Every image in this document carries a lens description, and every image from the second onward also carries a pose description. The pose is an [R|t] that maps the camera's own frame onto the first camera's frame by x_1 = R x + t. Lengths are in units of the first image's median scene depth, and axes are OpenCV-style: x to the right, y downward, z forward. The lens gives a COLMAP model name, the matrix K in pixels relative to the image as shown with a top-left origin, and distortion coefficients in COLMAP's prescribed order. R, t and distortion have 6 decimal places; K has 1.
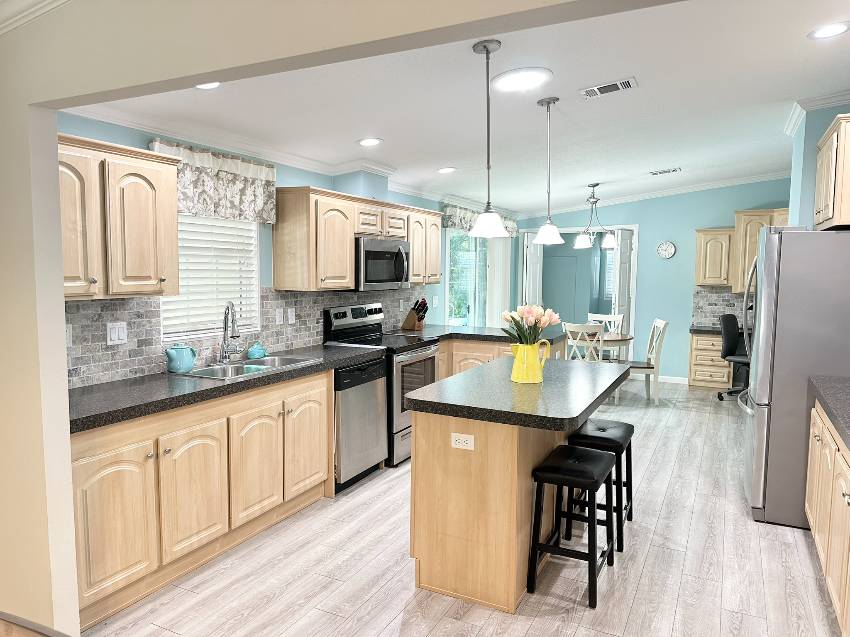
lens RADIAL K [[609.0, 0, 424.4], [0, 609.0, 318.5], [0, 0, 1]] dist [0.009859, -0.008985]
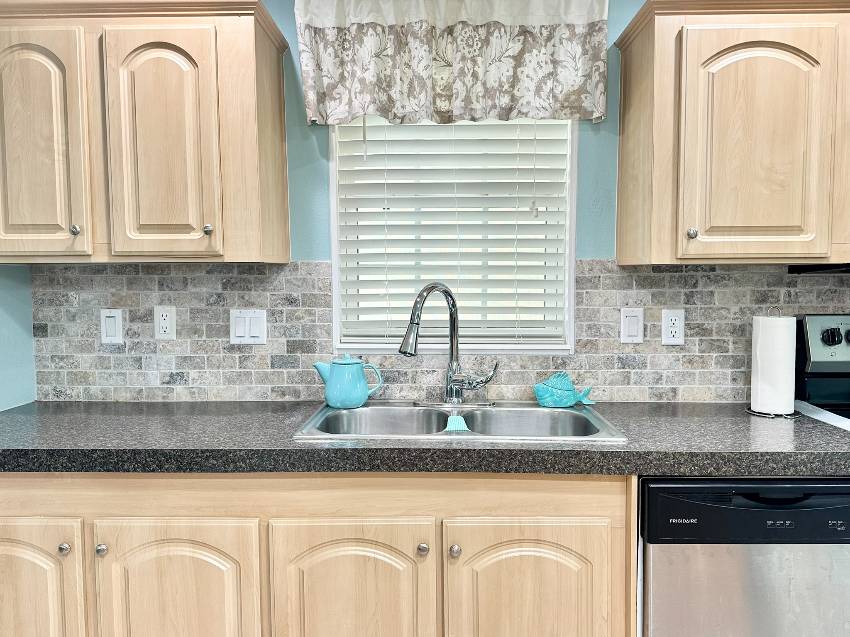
lens RADIAL K [[609.0, 0, 425.9], [0, 609.0, 318.5], [0, 0, 1]] dist [0.009859, -0.008985]
pose [[0.426820, 0.048233, -0.903050, 0.135653], [-0.069200, 0.997391, 0.020565, -0.009125], [0.901685, 0.053714, 0.429044, 0.855750]]
